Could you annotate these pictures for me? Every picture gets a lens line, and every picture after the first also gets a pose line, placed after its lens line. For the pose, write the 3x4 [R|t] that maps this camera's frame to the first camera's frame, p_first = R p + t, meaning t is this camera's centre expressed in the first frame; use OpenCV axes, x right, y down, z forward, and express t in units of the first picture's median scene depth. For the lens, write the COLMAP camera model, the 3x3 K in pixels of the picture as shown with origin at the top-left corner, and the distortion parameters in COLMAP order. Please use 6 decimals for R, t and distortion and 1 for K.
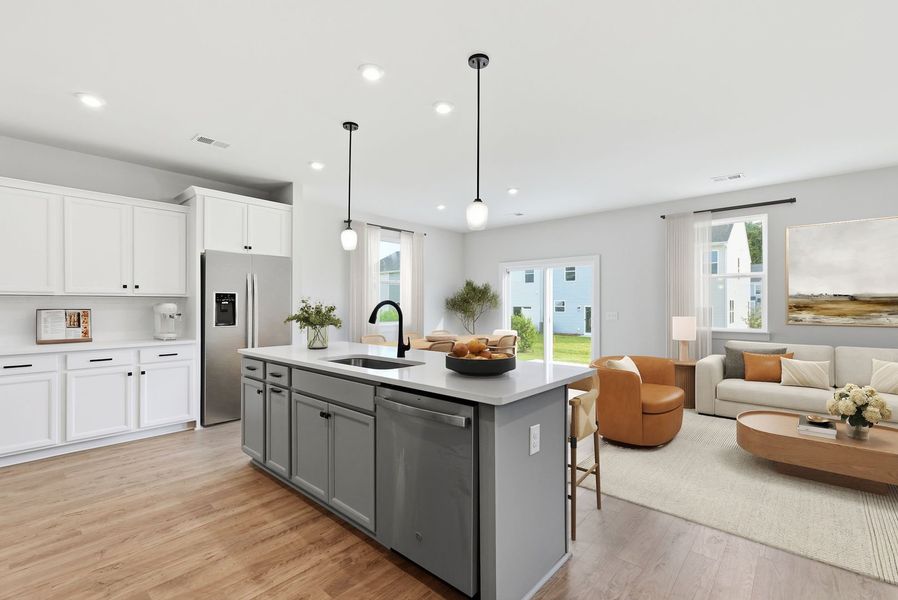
lens RADIAL K [[402.0, 0, 469.2], [0, 402.0, 311.3], [0, 0, 1]] dist [-0.007053, 0.004976]
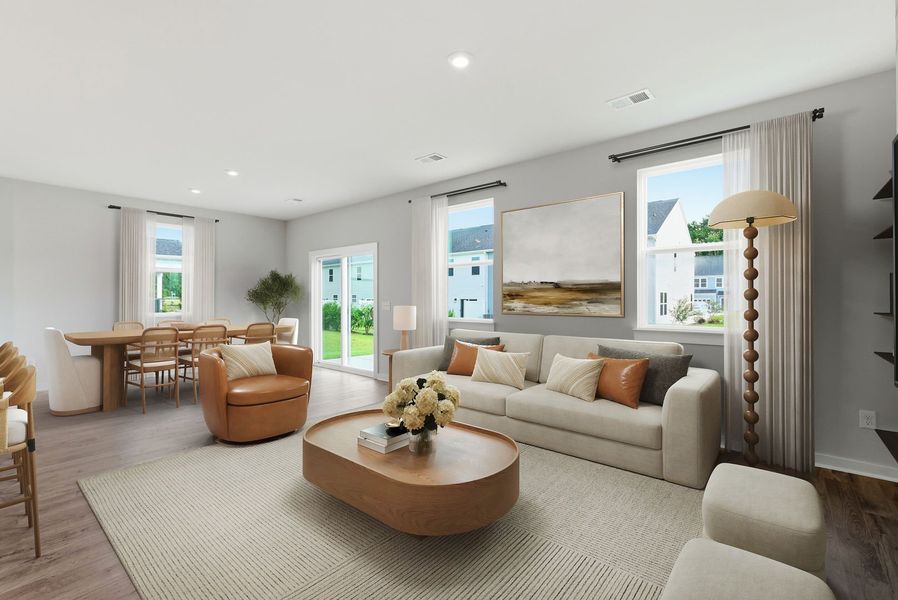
lens RADIAL K [[402.0, 0, 463.8], [0, 402.0, 322.6], [0, 0, 1]] dist [-0.007053, 0.004976]
pose [[0.999728, -0.004334, 0.022896, 0.699345], [0.003327, 0.999033, 0.043842, 0.011995], [-0.023063, -0.043754, 0.998776, 0.047562]]
